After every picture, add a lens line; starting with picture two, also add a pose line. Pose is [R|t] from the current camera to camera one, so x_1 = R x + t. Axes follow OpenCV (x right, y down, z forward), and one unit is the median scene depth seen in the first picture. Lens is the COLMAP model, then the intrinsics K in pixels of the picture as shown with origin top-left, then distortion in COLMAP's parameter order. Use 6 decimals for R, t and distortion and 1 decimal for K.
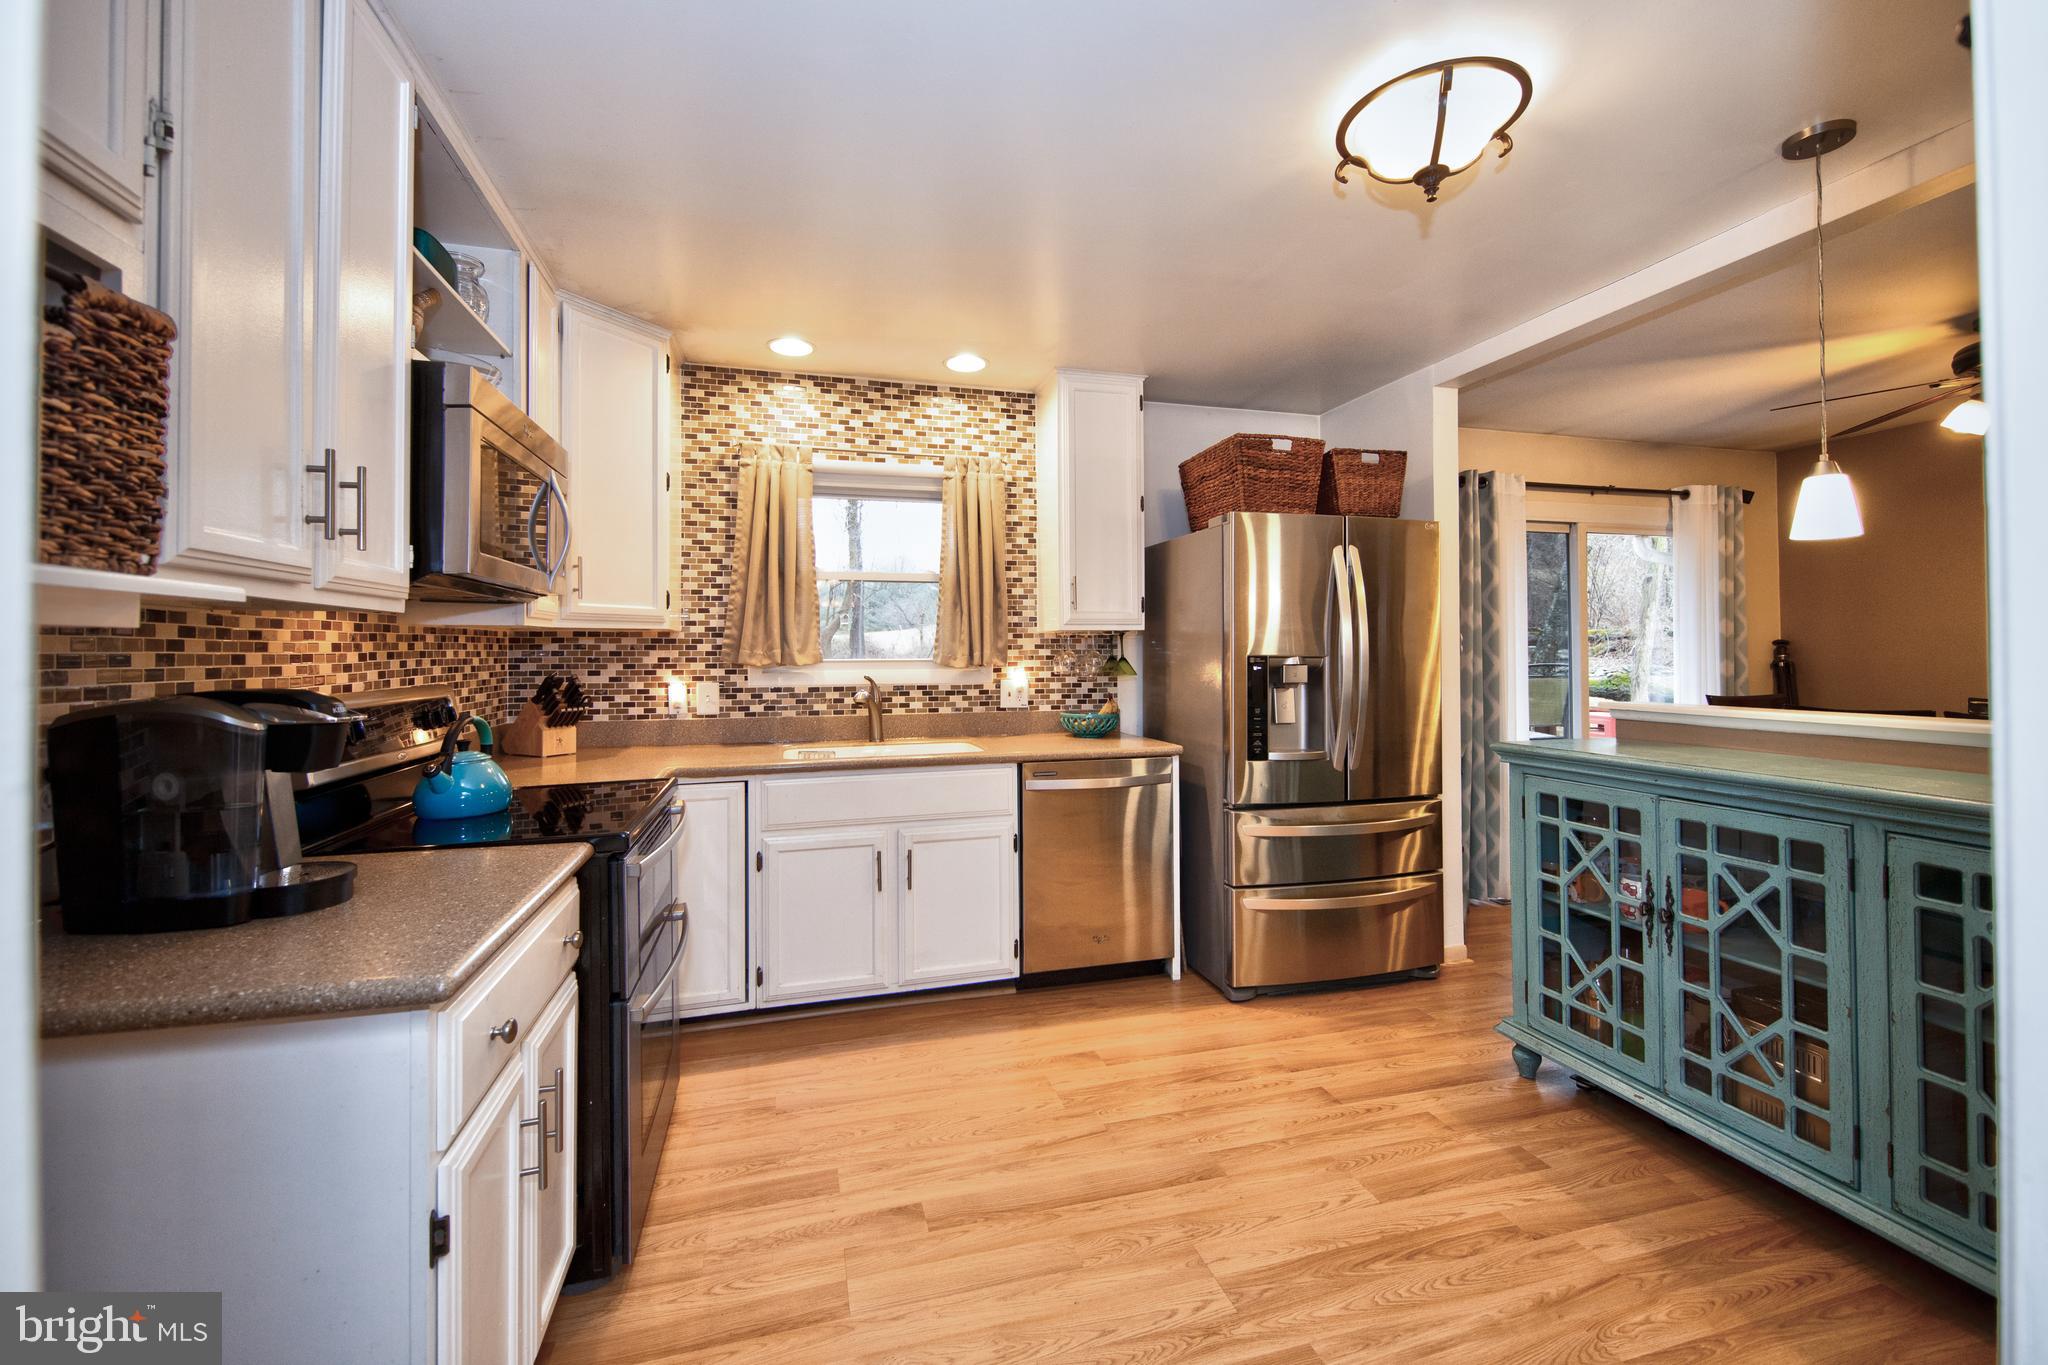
lens RADIAL K [[830.0, 0, 1027.5], [0, 830.0, 644.4], [0, 0, 1]] dist [0.004761, -0.000271]
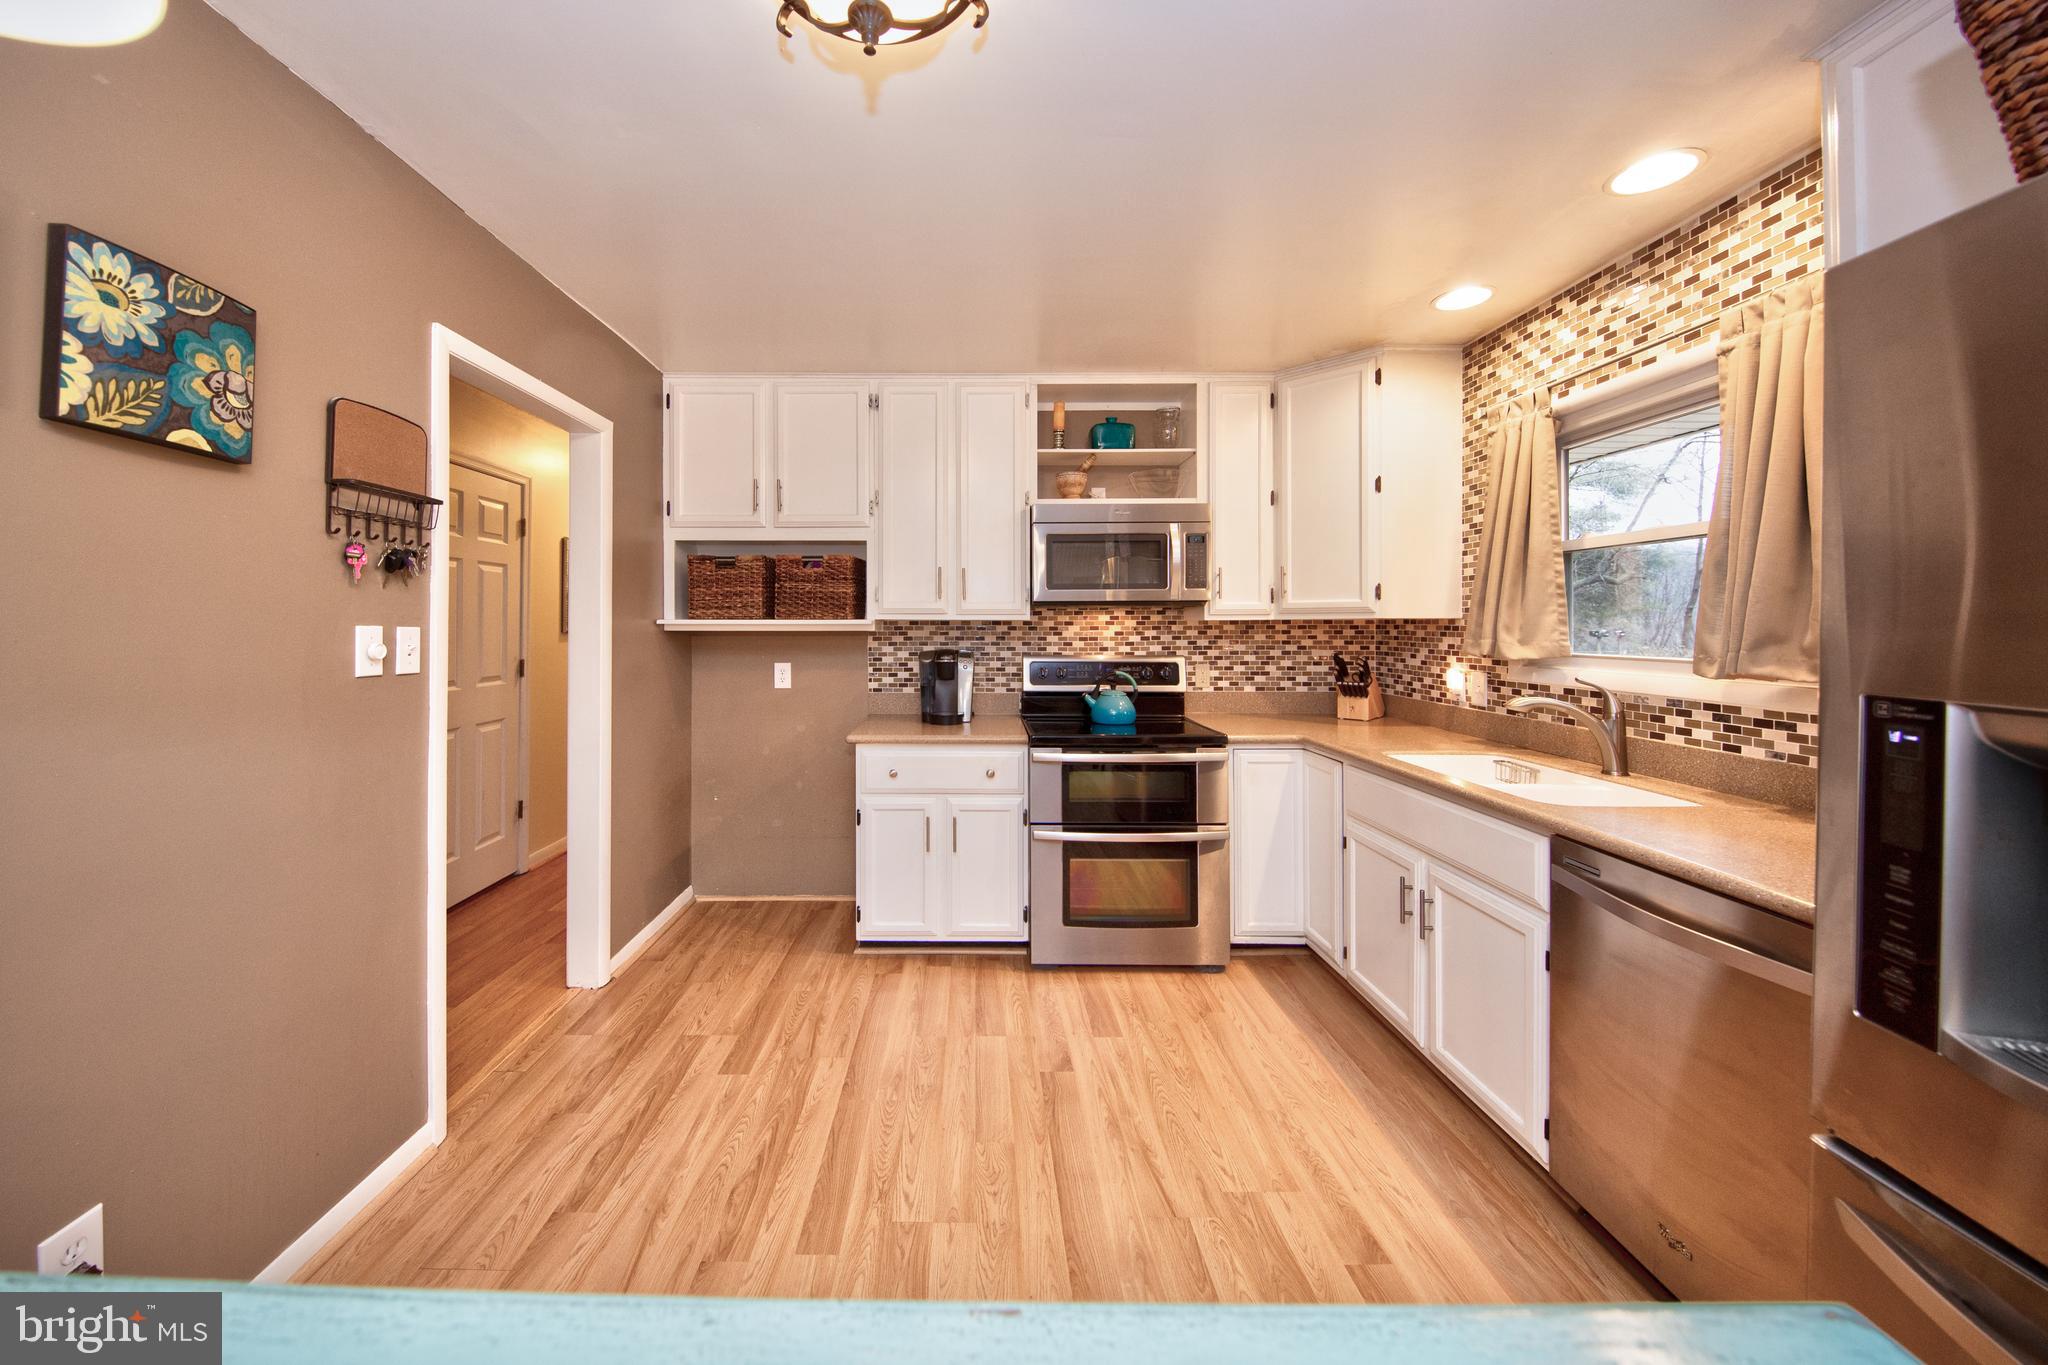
lens RADIAL K [[721.1, 0, 967.2], [0, 721.1, 622.1], [0, 0, 1]] dist [-0.000208, -0.001658]
pose [[-0.280477, 0.001834, -0.959859, 0.569091], [0.007892, 0.999969, -0.000396, -0.015505], [0.959828, -0.007686, -0.280483, 0.666942]]
